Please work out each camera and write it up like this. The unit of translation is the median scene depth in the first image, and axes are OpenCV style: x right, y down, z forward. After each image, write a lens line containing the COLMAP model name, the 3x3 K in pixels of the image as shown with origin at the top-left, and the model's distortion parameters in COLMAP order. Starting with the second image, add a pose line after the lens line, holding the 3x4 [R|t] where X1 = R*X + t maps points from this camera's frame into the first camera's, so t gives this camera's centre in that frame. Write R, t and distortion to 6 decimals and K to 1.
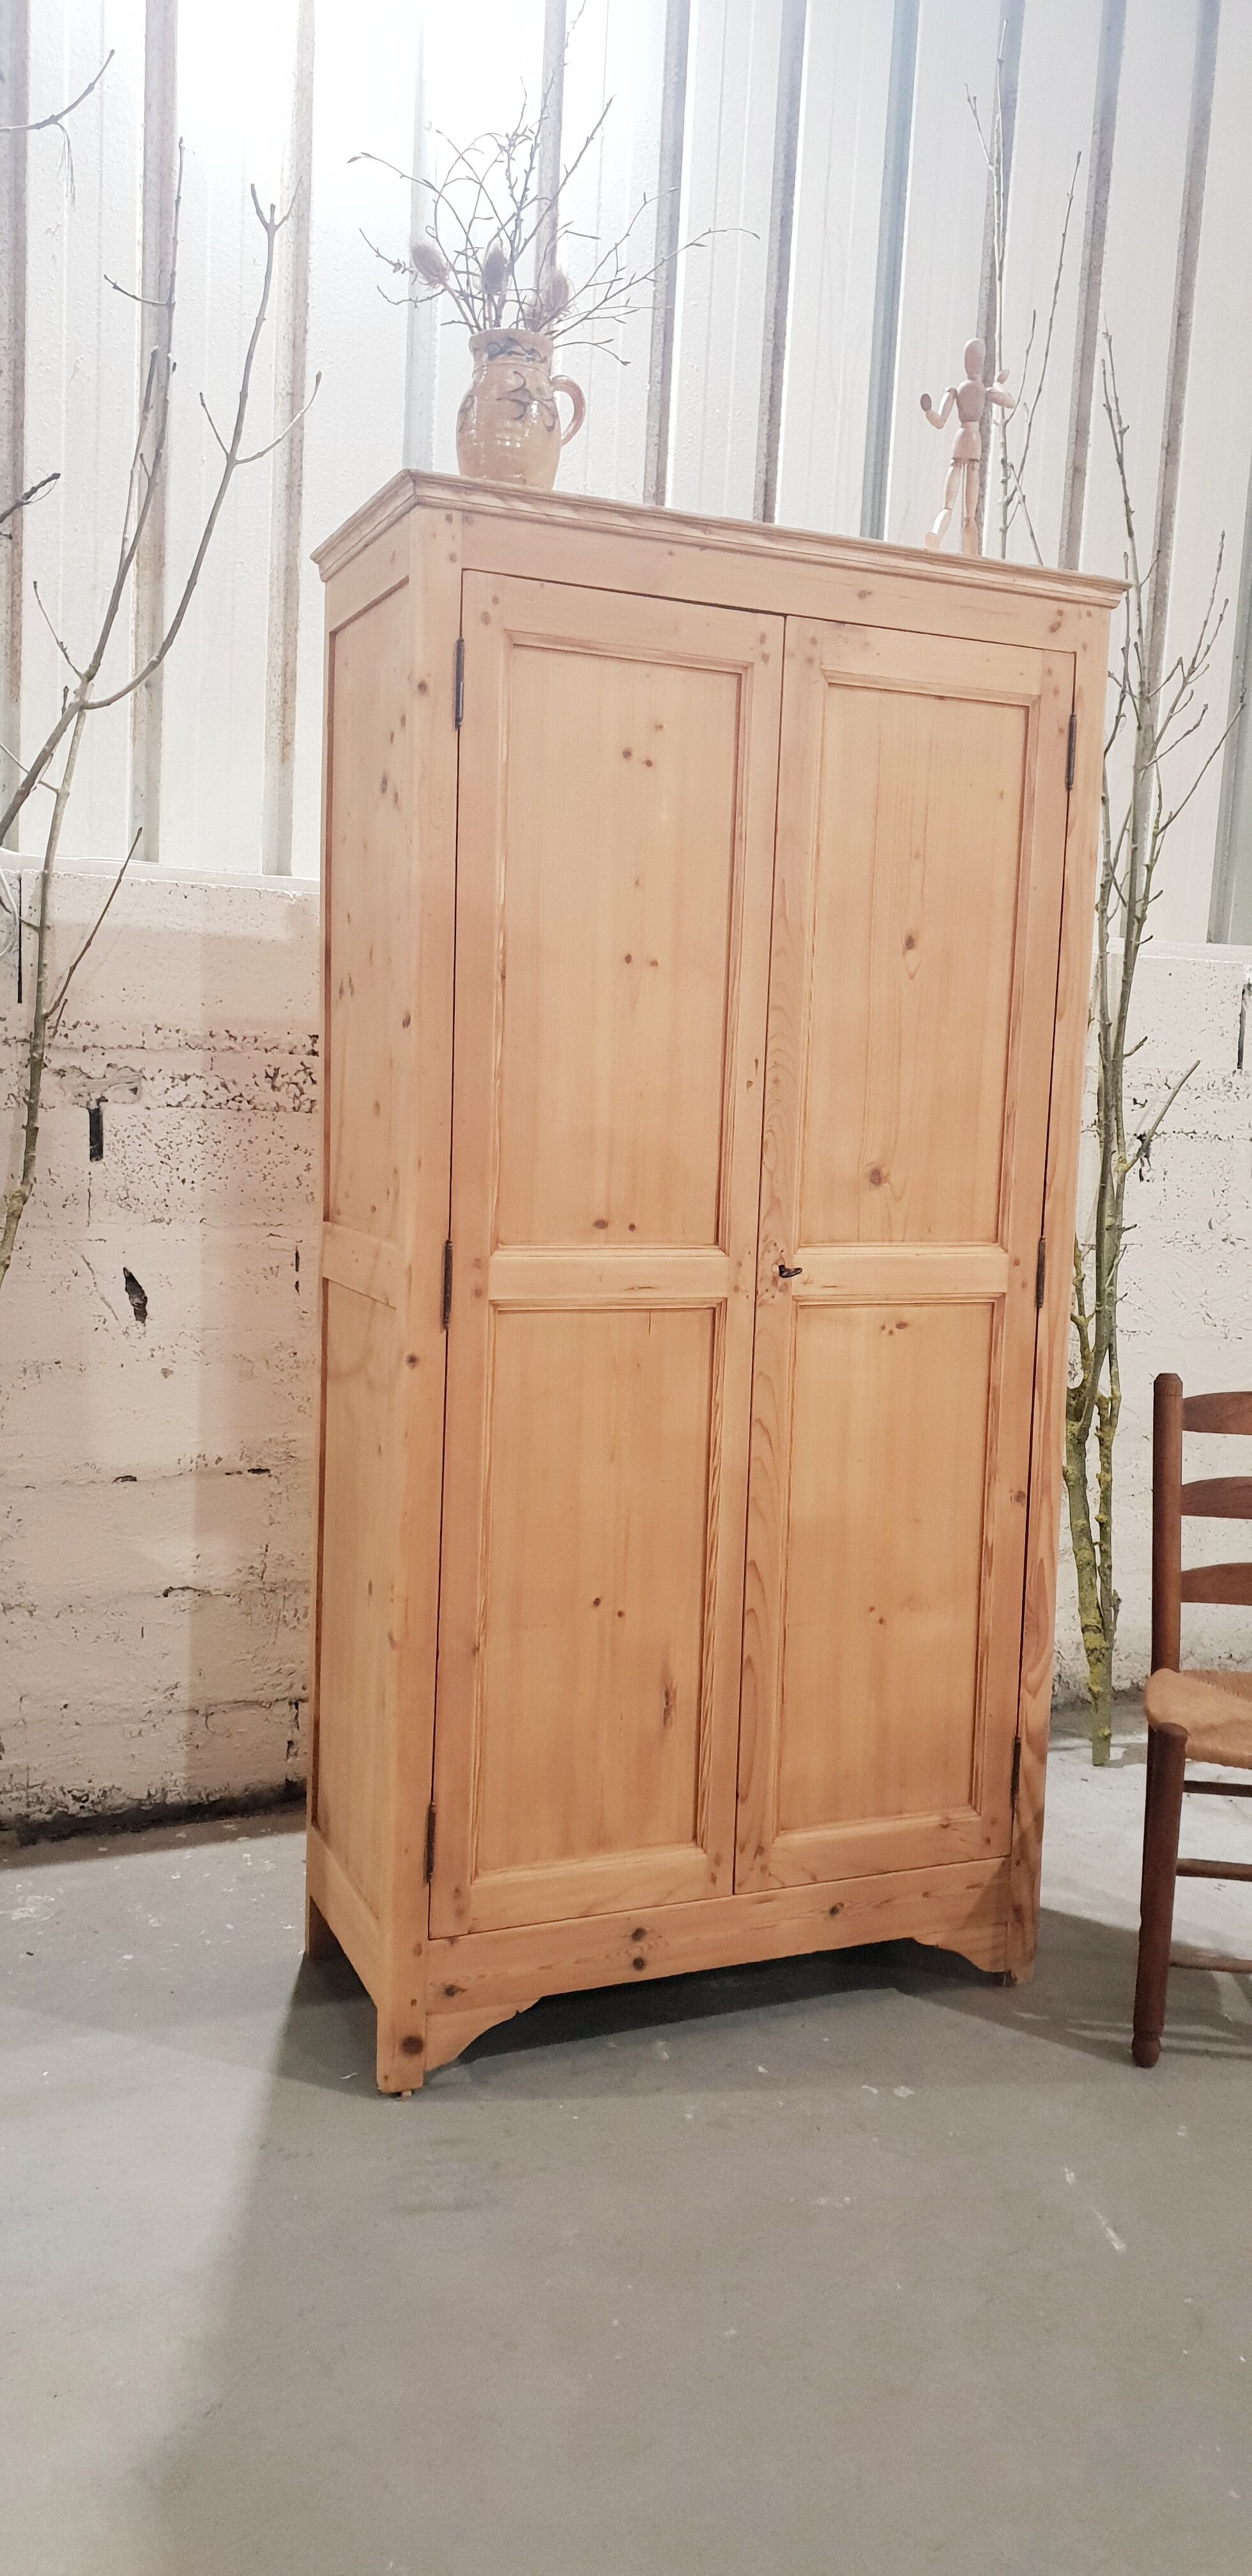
lens RADIAL K [[2018.9, 0, 663.2], [0, 2018.9, 1291.2], [0, 0, 1]] dist [0.041790, -0.059904]
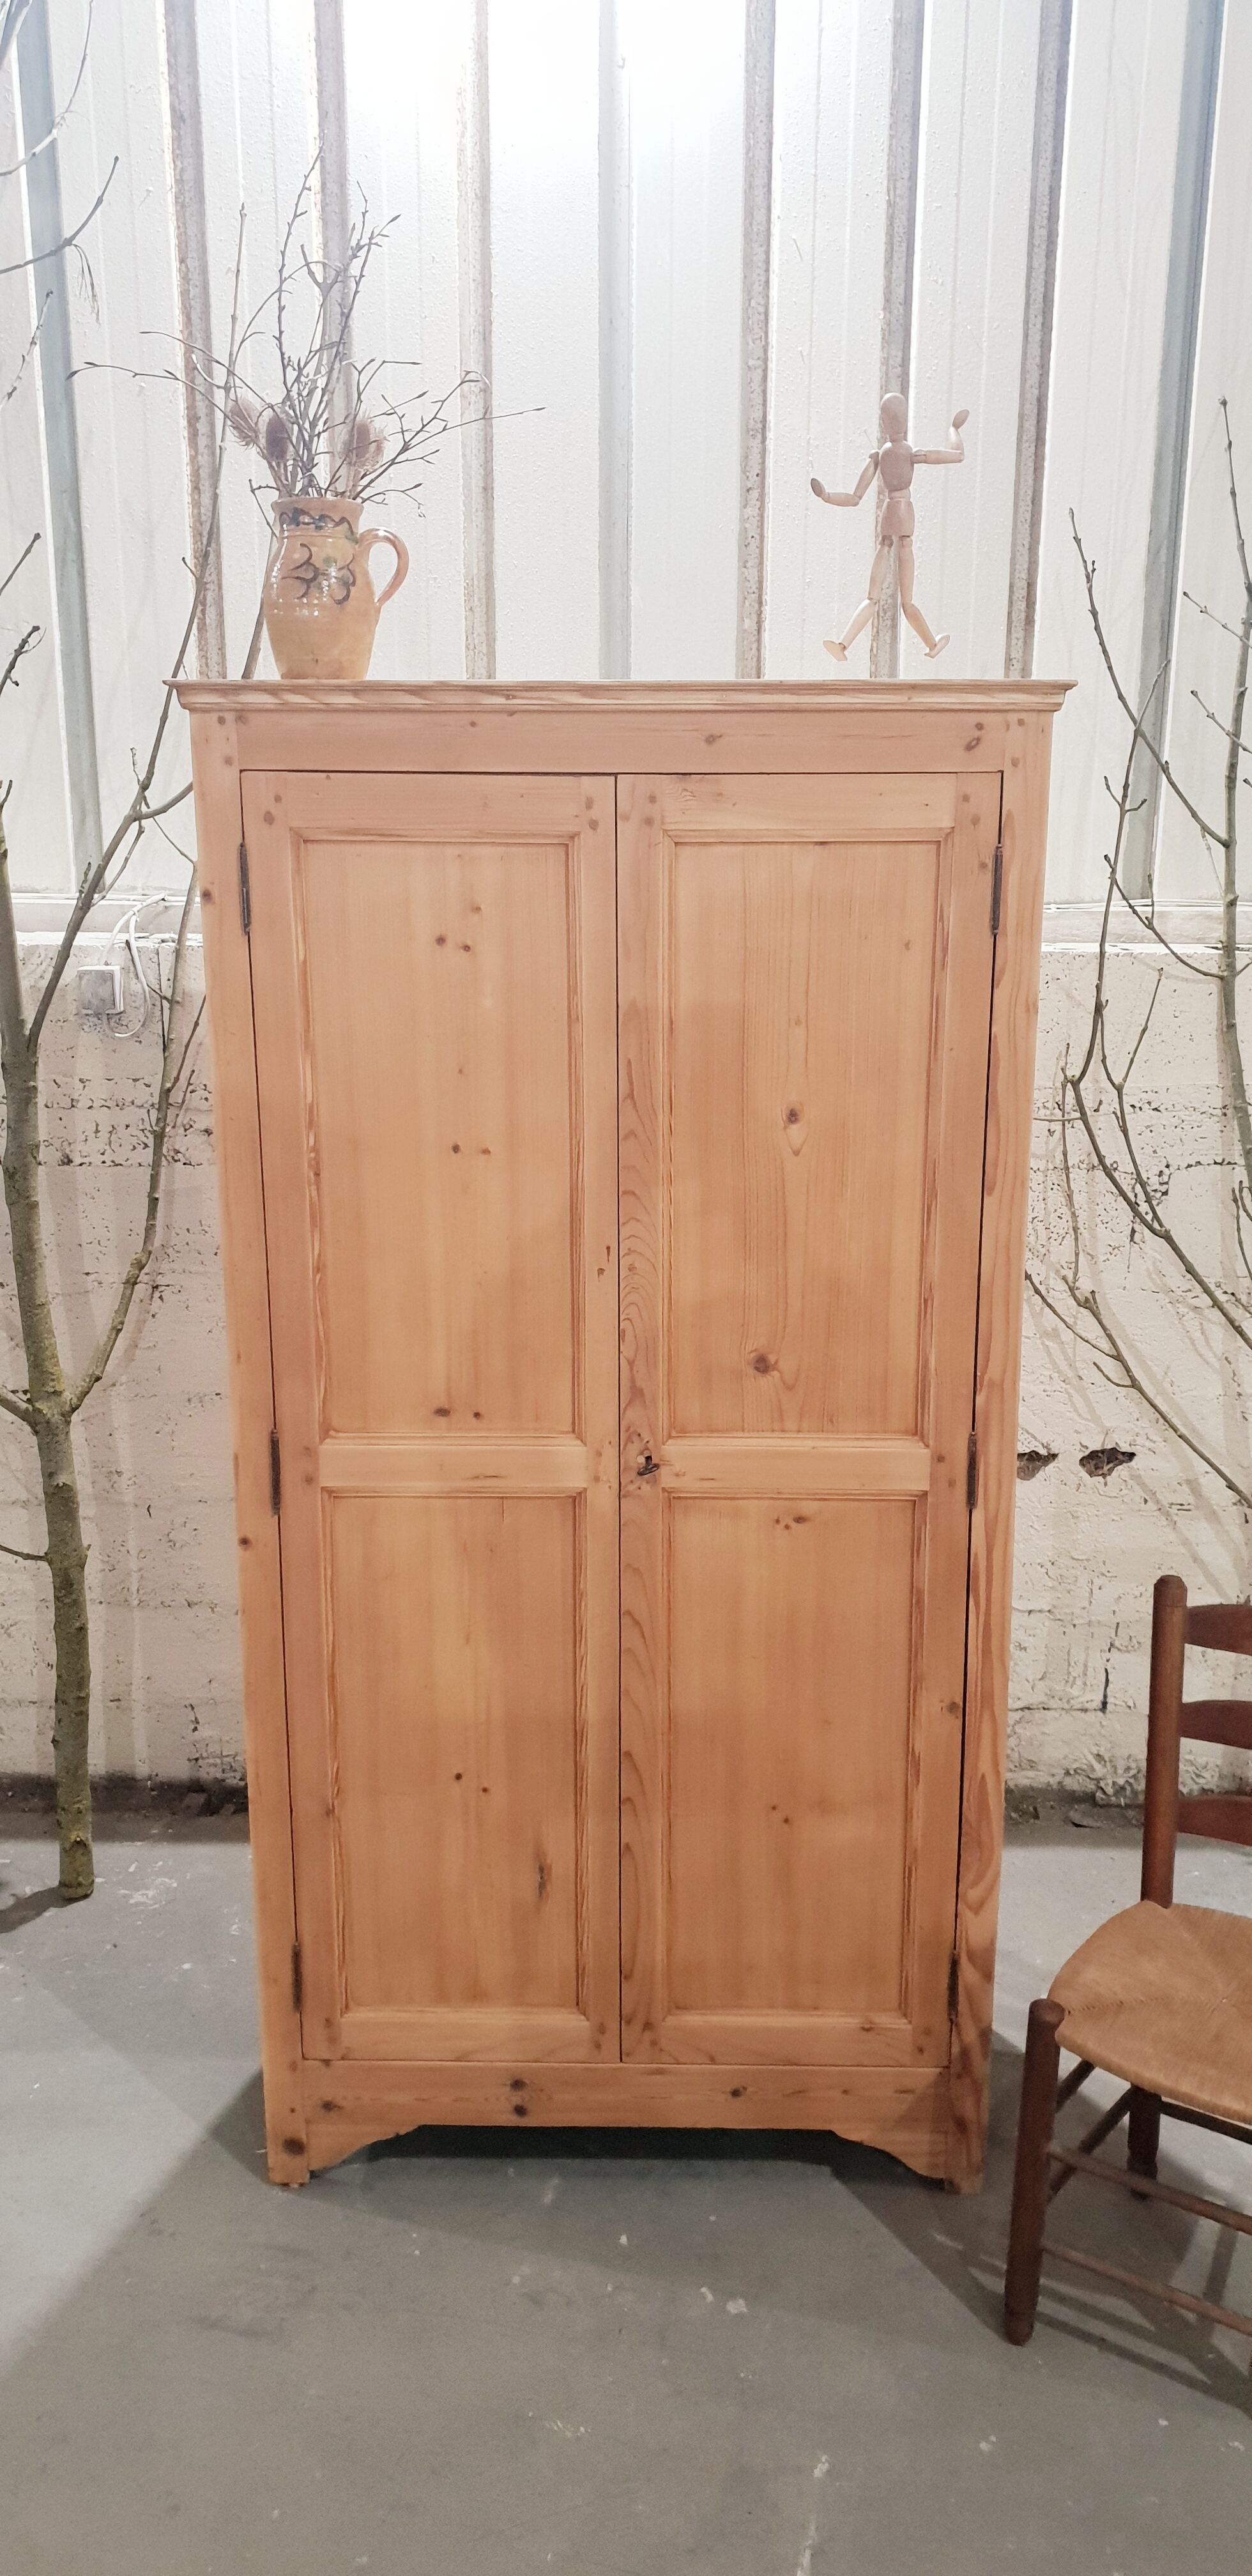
lens RADIAL K [[2018.9, 0, 668.1], [0, 2018.9, 1267.7], [0, 0, 1]] dist [0.041790, -0.059904]
pose [[0.909786, 0.070802, -0.408995, 0.444360], [-0.014331, 0.990115, 0.139523, -0.231118], [0.414831, -0.121075, 0.901807, 0.164658]]
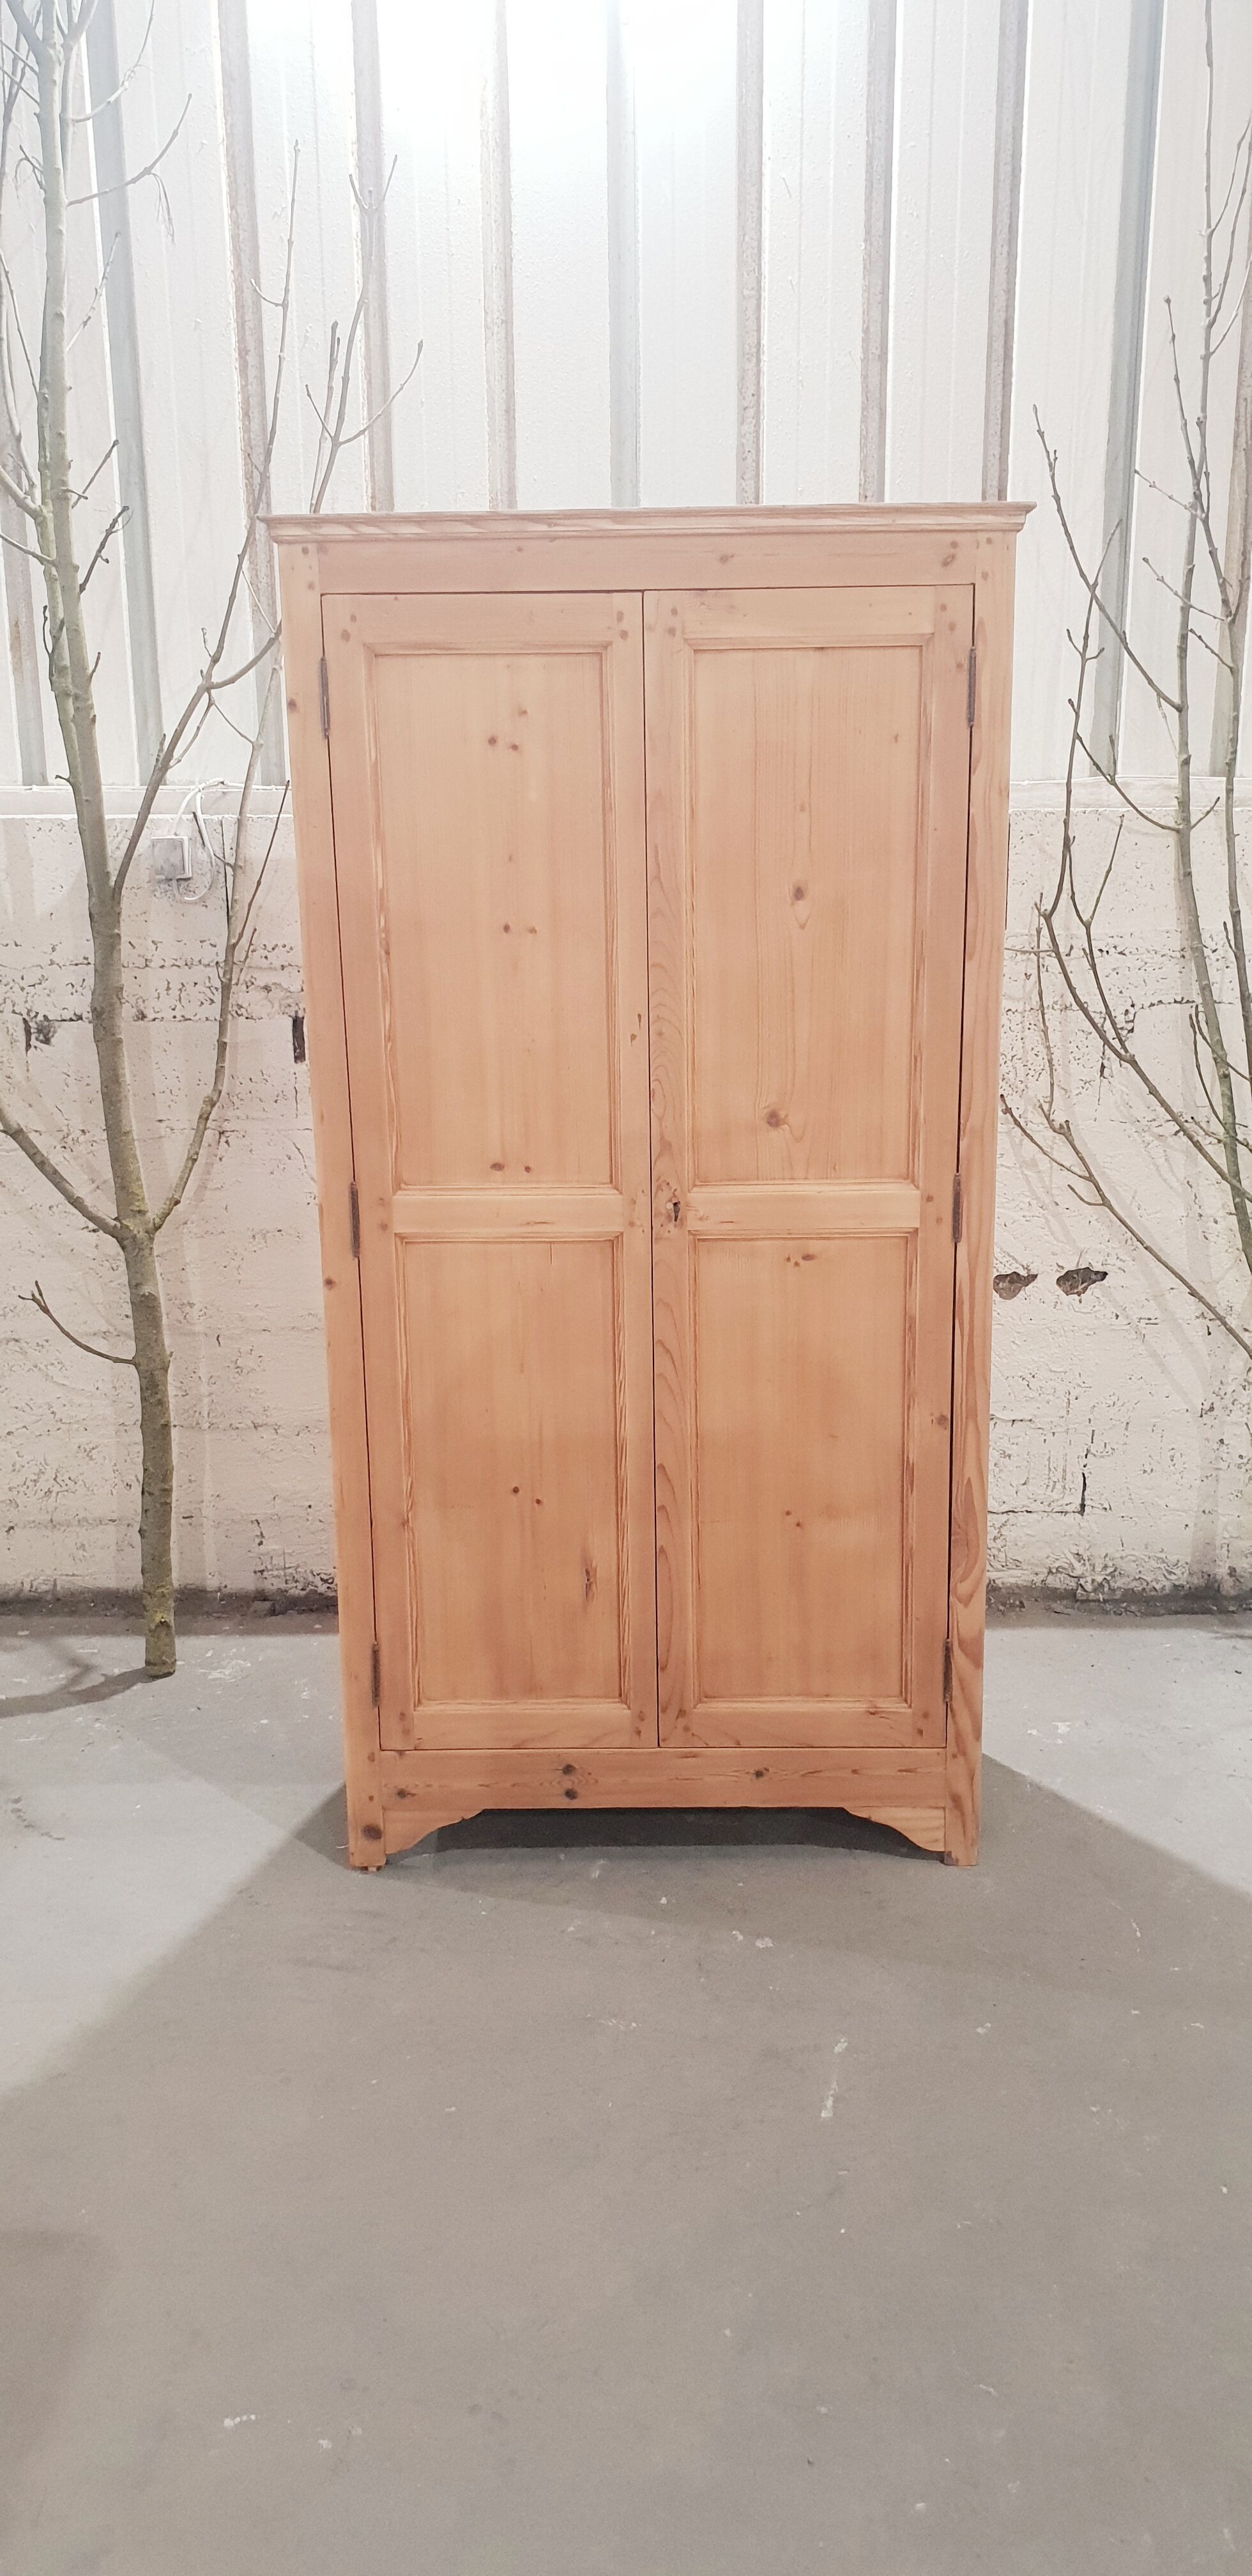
lens RADIAL K [[2018.9, 0, 654.7], [0, 2018.9, 1300.6], [0, 0, 1]] dist [0.041790, -0.059904]
pose [[0.909505, 0.055762, -0.411936, 0.496749], [0.000579, 0.990791, 0.135400, -0.106568], [0.415692, -0.123385, 0.901097, 0.009656]]
